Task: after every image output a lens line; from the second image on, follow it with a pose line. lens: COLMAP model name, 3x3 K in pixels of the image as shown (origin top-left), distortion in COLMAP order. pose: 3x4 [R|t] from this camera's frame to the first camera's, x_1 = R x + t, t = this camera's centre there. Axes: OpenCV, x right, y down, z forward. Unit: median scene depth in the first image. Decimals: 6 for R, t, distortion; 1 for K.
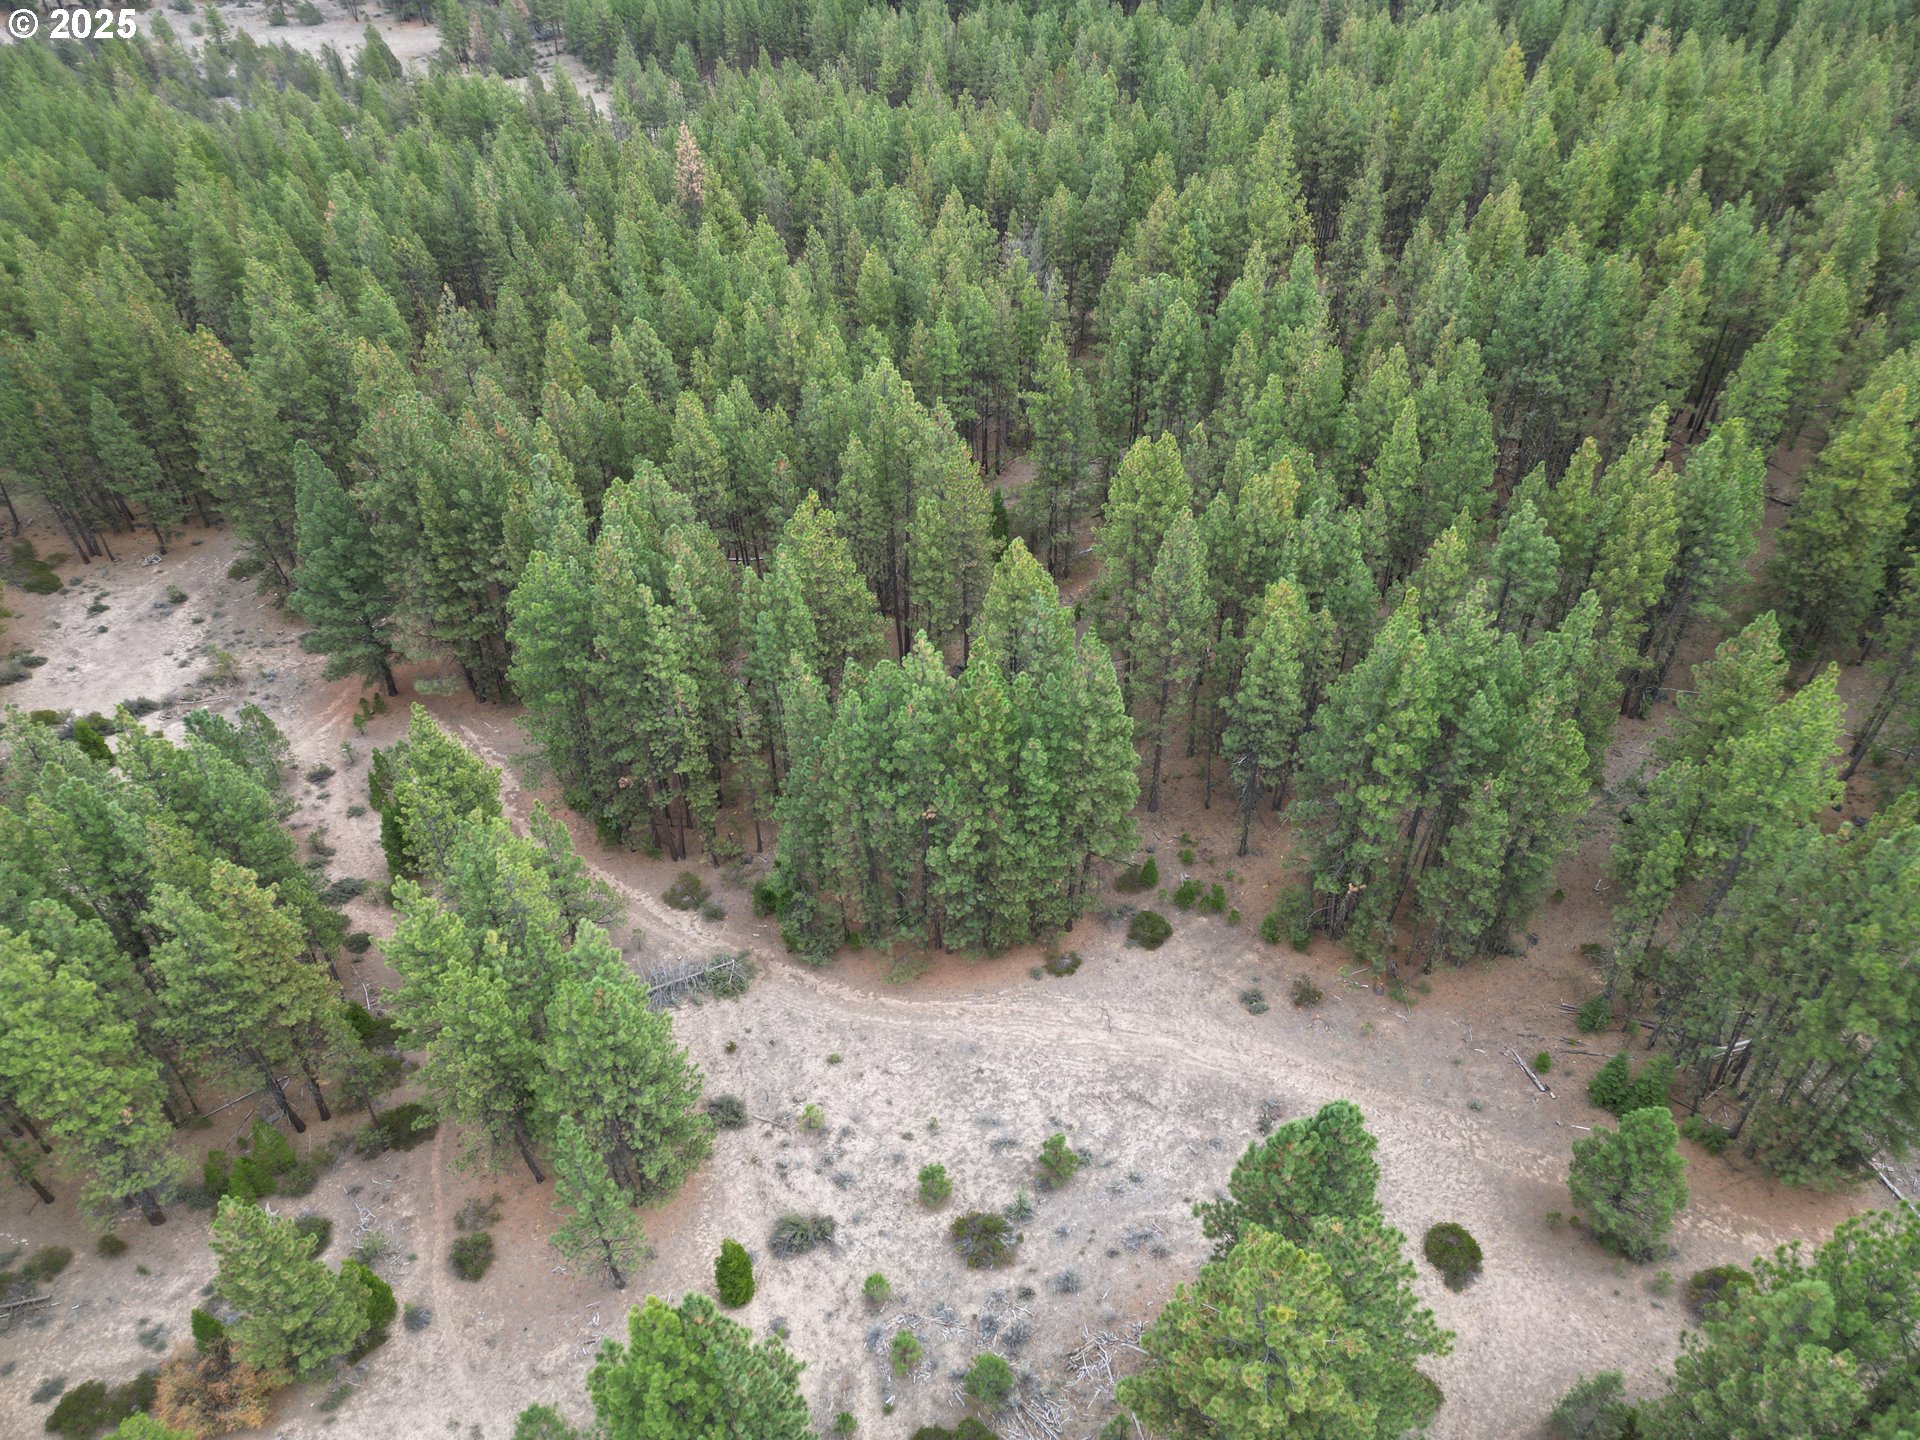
lens RADIAL K [[1342.0, 0, 956.3], [0, 1342.0, 721.2], [0, 0, 1]] dist [0.078349, -0.061521]
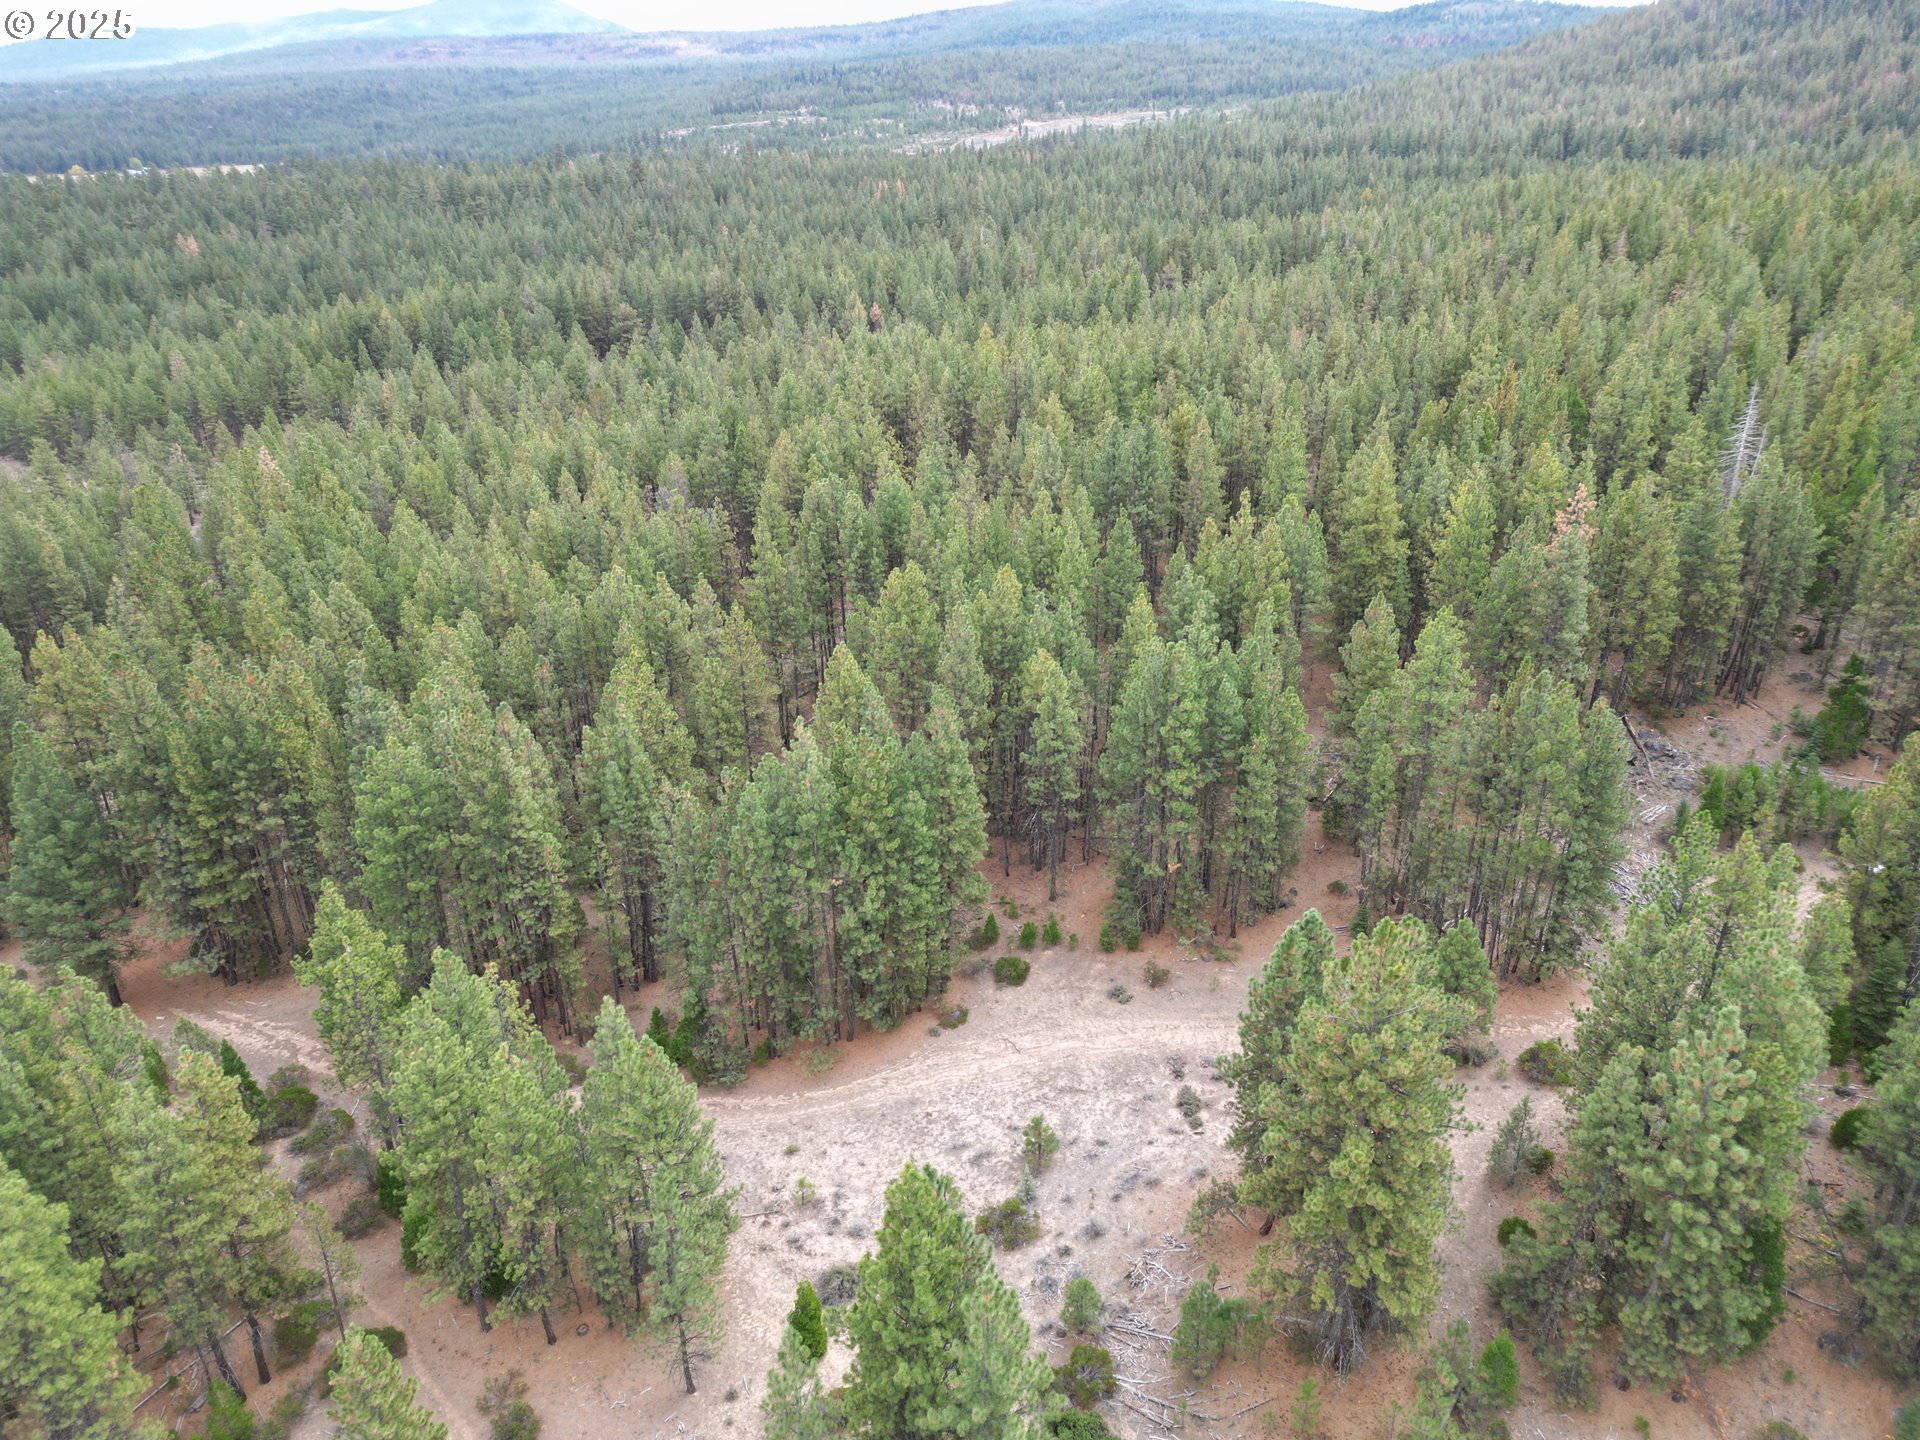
lens RADIAL K [[1342.0, 0, 951.7], [0, 1342.0, 731.8], [0, 0, 1]] dist [0.078349, -0.061521]
pose [[0.907067, -0.181740, 0.379738, -0.306802], [0.268304, 0.944656, -0.188783, 0.173198], [-0.324412, 0.273124, 0.905627, -0.059296]]
